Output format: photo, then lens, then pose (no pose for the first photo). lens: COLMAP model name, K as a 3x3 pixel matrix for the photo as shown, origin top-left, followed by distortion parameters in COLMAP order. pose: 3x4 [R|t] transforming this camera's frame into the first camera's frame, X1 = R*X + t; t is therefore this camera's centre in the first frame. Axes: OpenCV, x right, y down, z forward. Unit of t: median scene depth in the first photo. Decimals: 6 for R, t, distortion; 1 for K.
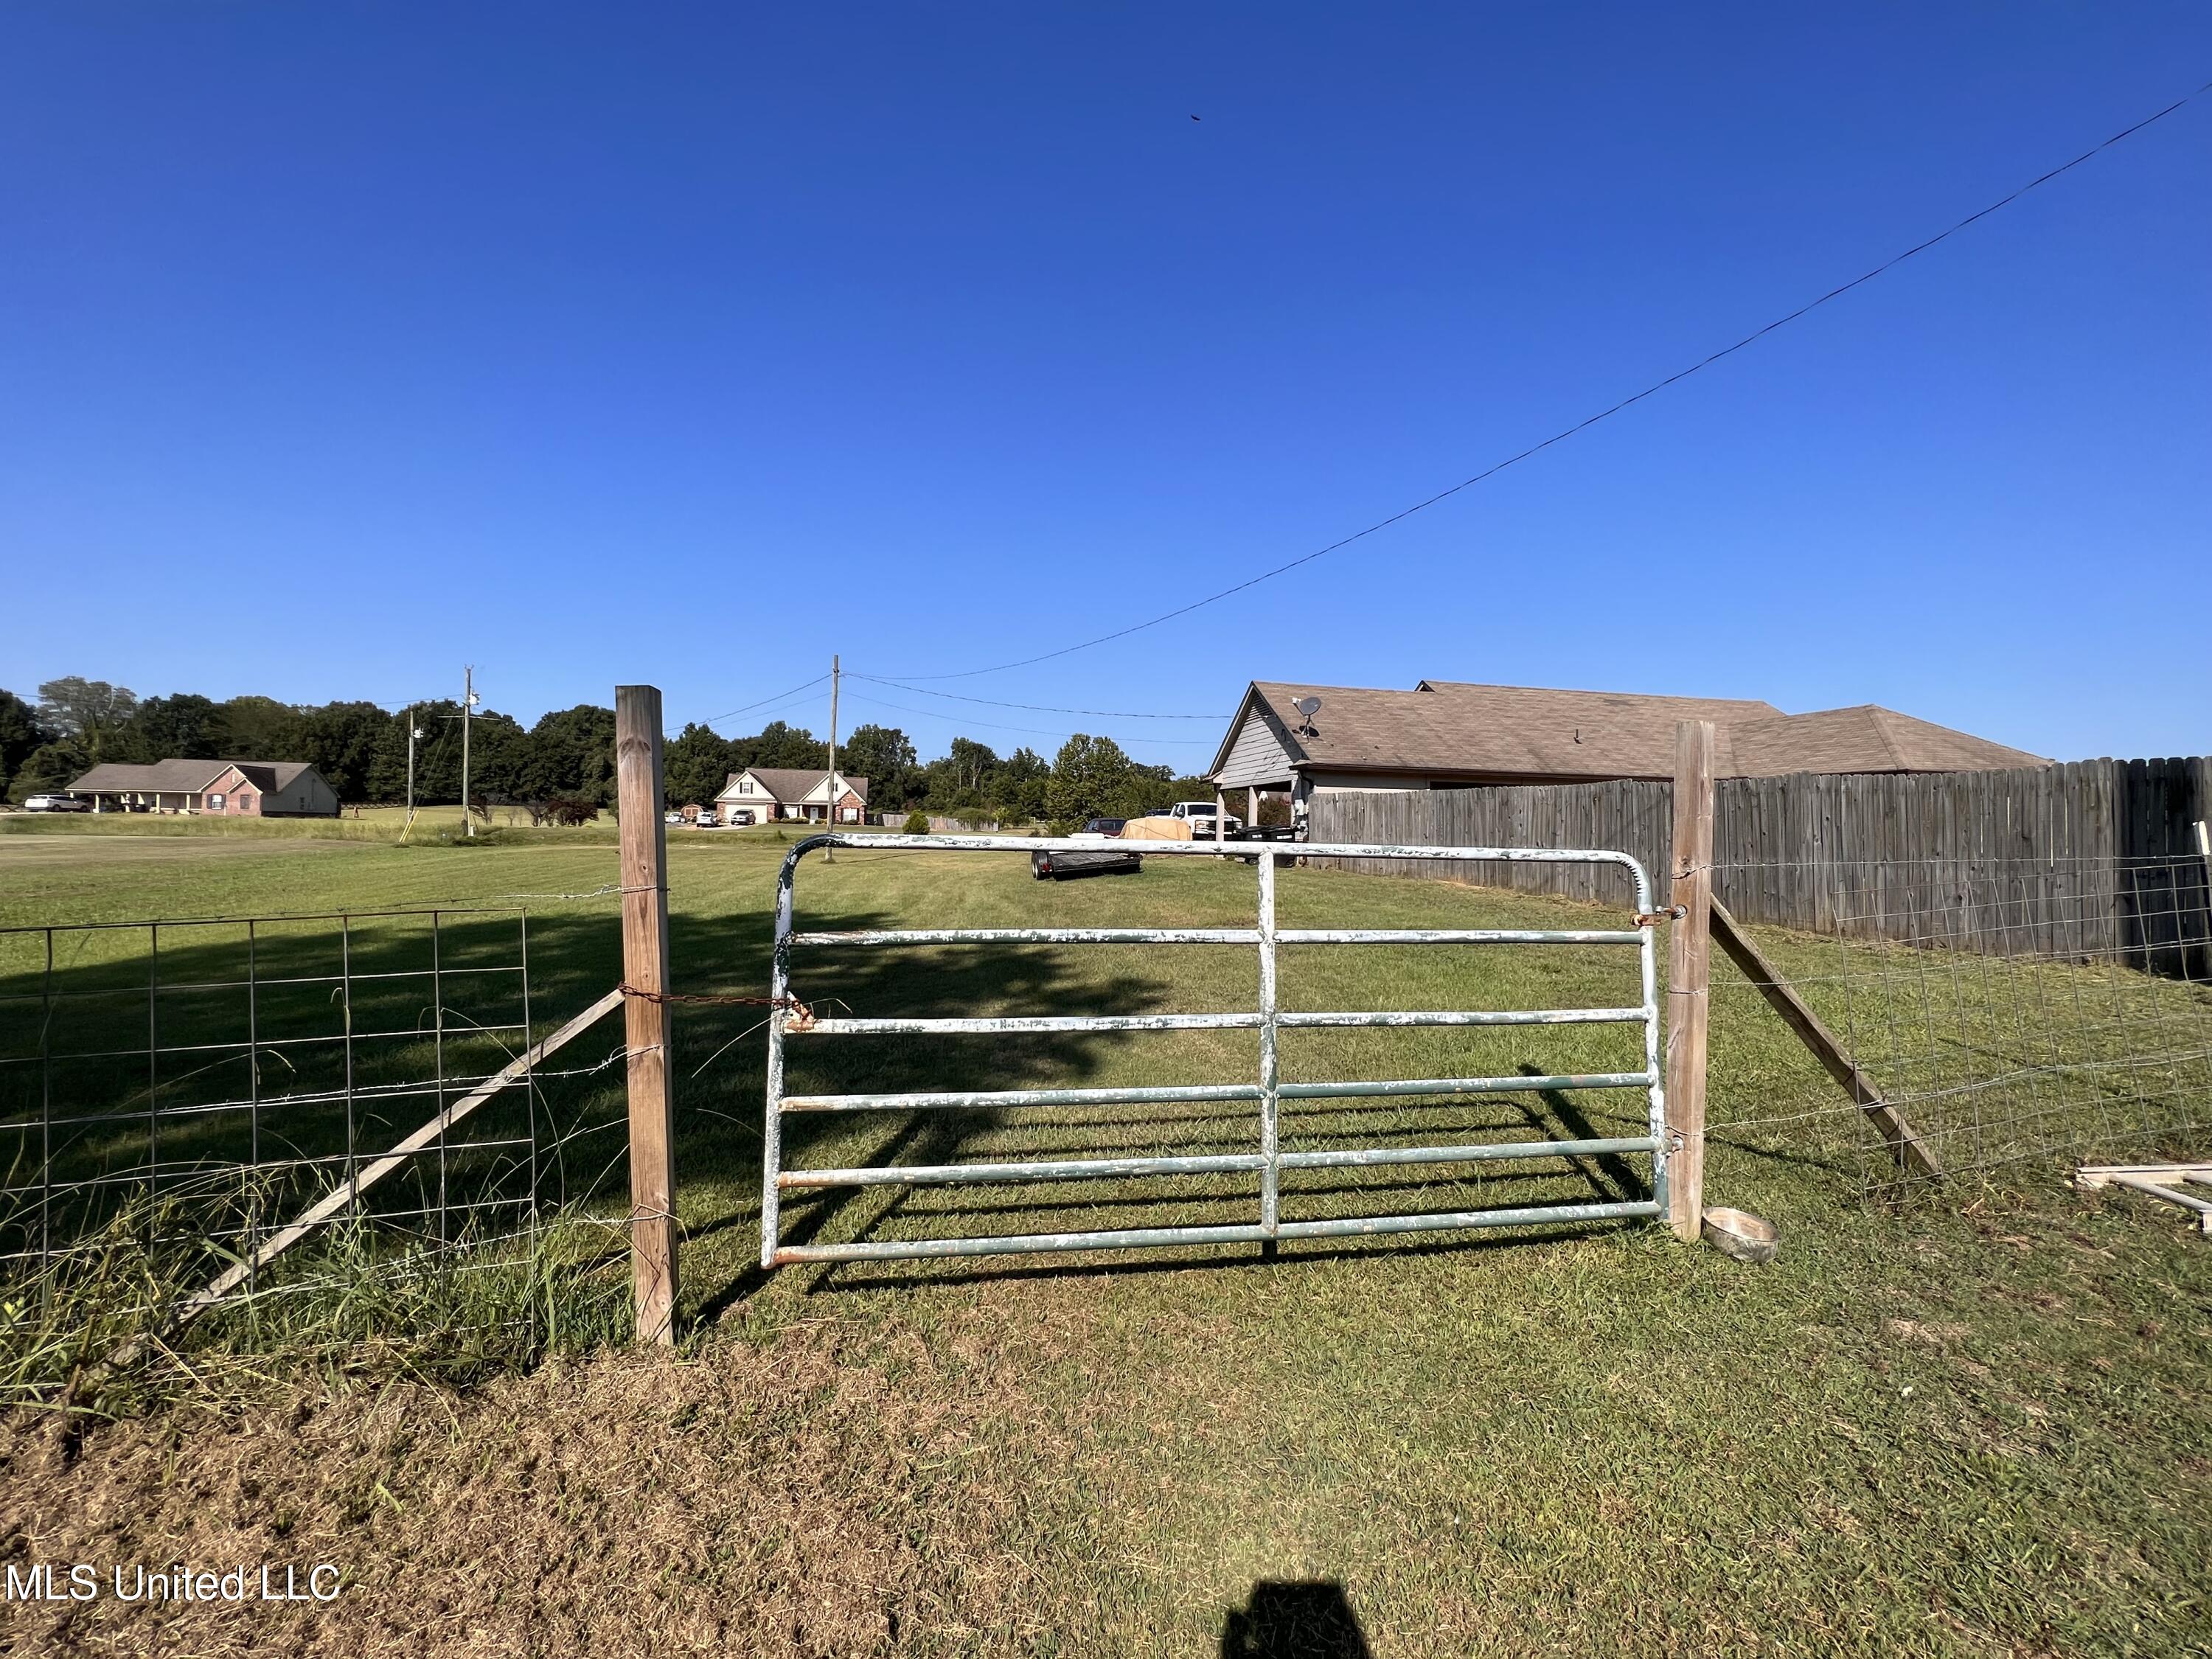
lens RADIAL K [[886.4, 0, 1106.0], [0, 886.4, 829.5], [0, 0, 1]] dist [-0.000422, 0.000016]
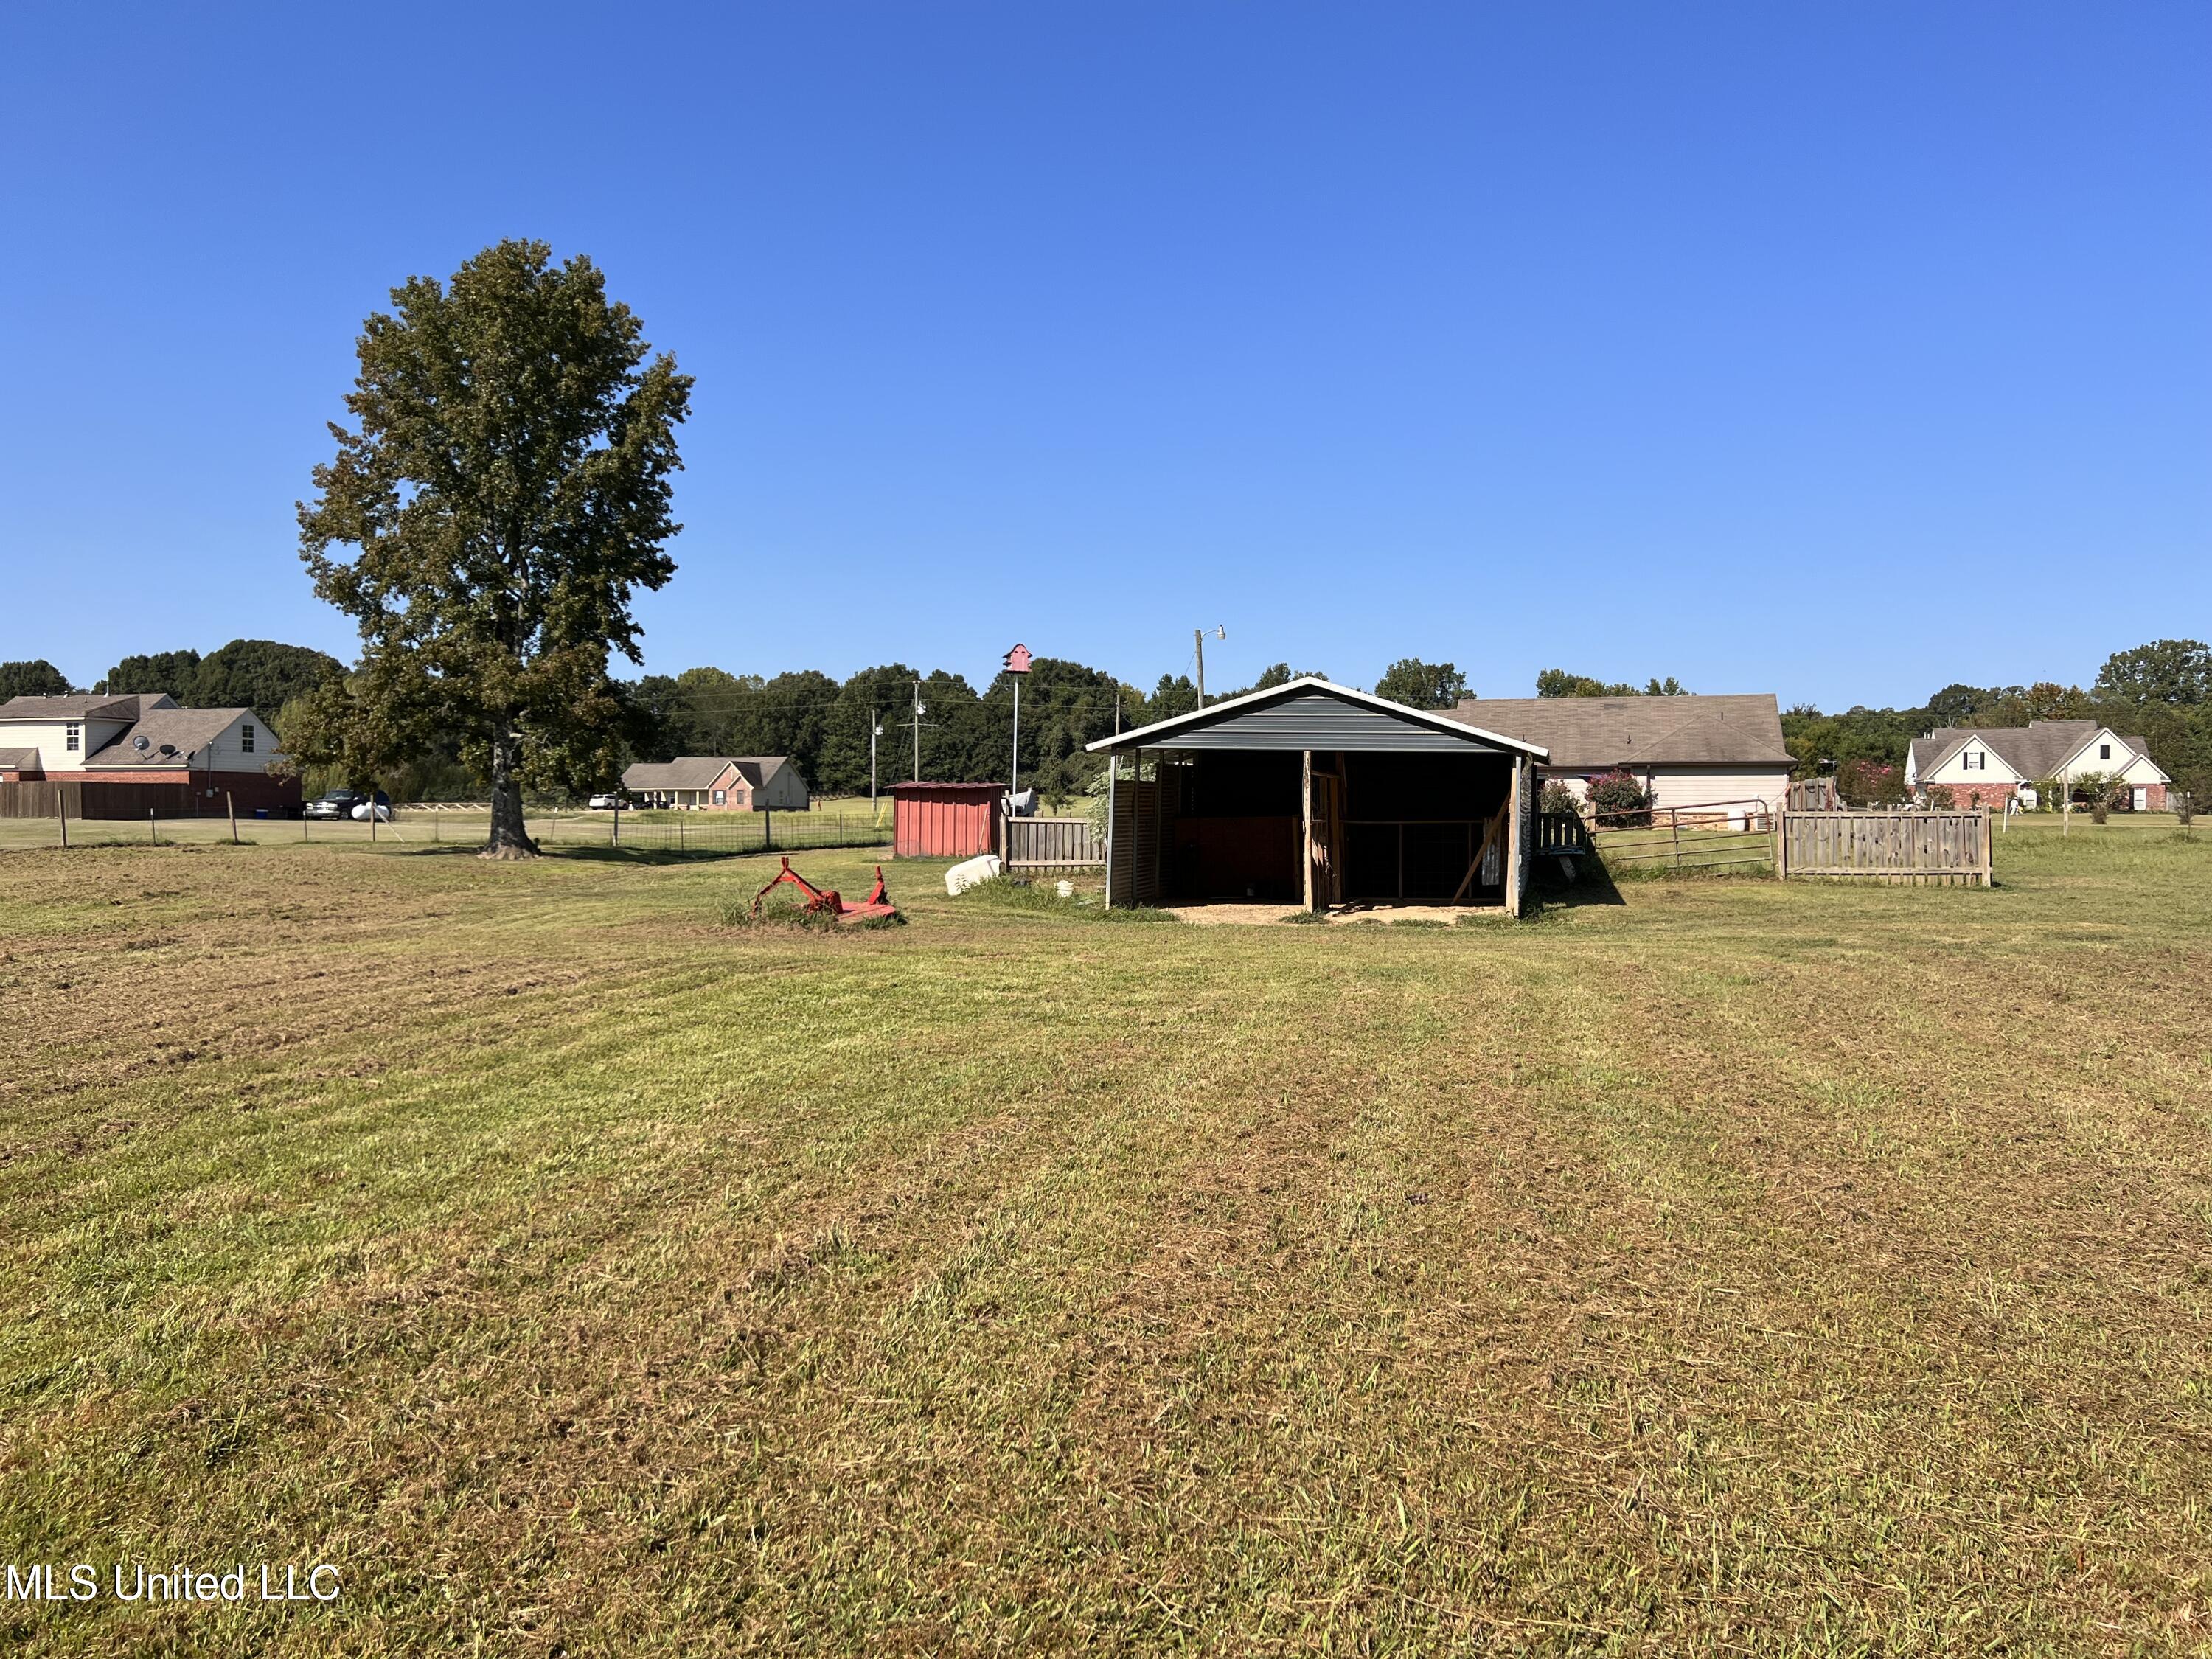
lens RADIAL K [[1688.2, 0, 1106.0], [0, 1688.2, 829.5], [0, 0, 1]] dist [0.053858, -0.001289]
pose [[0.871156, -0.011640, -0.490868, 0.182515], [0.014134, 0.999899, 0.001373, 0.004813], [0.490803, -0.008134, 0.871233, -0.254952]]
